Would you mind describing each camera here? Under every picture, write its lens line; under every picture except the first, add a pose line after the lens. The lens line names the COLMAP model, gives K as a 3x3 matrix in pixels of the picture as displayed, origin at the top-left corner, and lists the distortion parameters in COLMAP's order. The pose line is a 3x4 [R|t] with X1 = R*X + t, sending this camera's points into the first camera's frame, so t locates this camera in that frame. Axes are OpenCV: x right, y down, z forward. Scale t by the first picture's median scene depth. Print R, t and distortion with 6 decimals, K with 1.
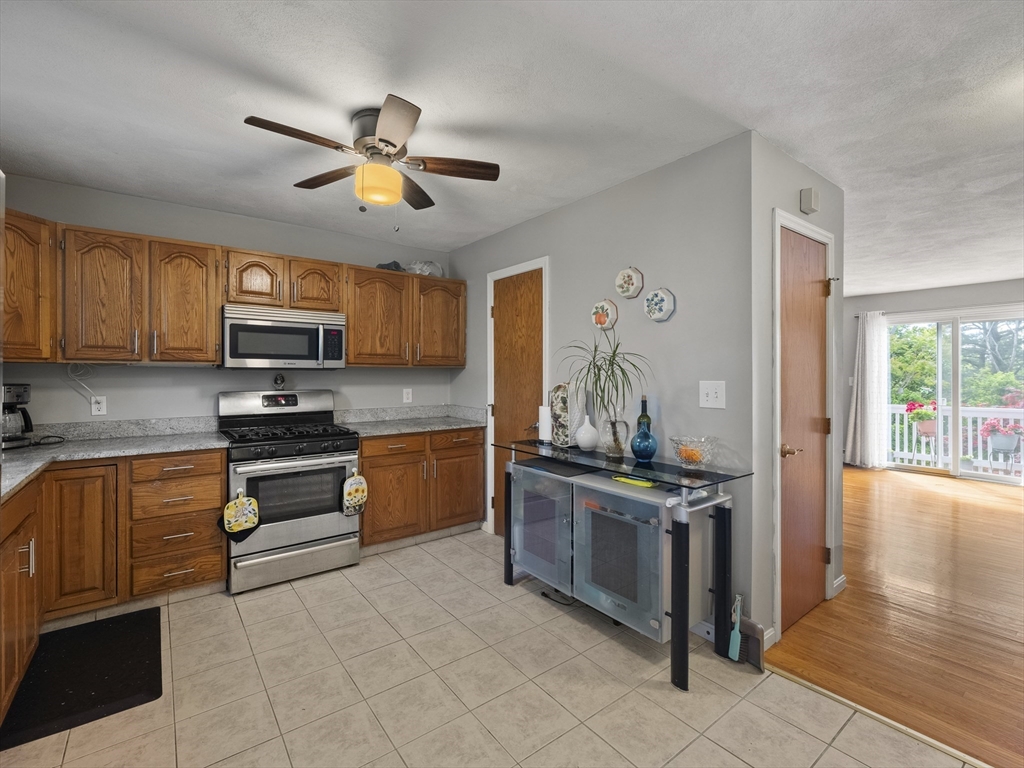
lens RADIAL K [[469.2, 0, 506.9], [0, 469.2, 375.0], [0, 0, 1]] dist [-0.005072, 0.004248]
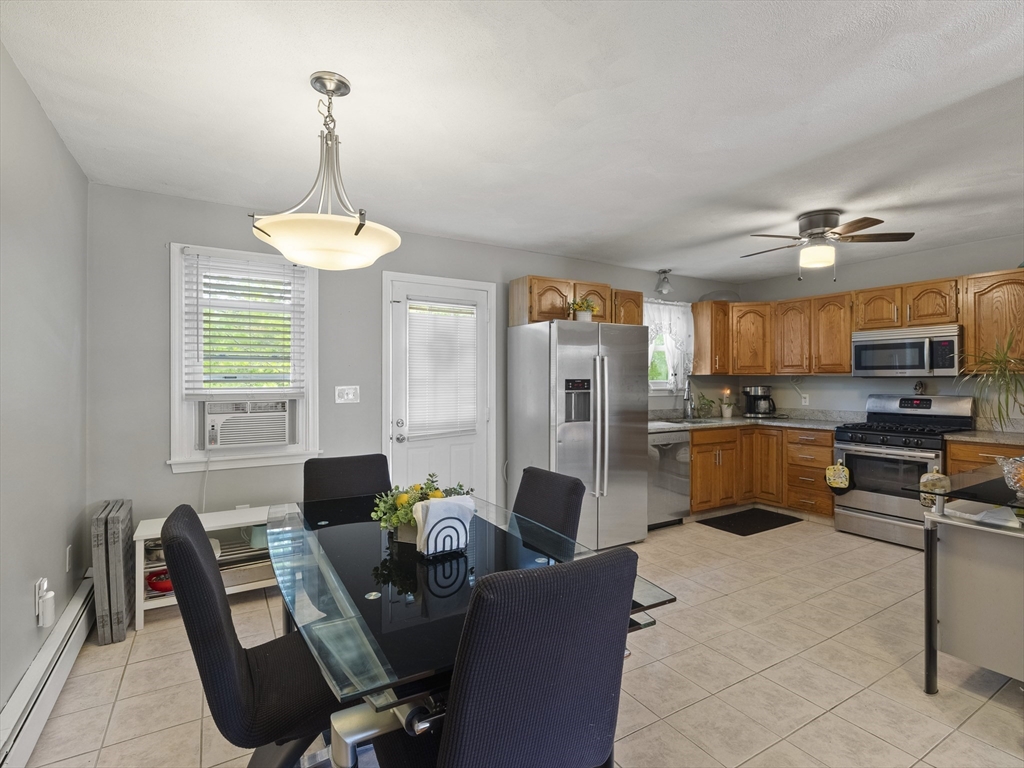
lens RADIAL K [[509.9, 0, 510.9], [0, 509.9, 381.6], [0, 0, 1]] dist [-0.026778, -0.000571]
pose [[-0.119977, 0.001868, -0.992775, 1.119139], [-0.000068, 0.999998, 0.001890, -0.003911], [0.992777, 0.000294, -0.119977, 0.166648]]
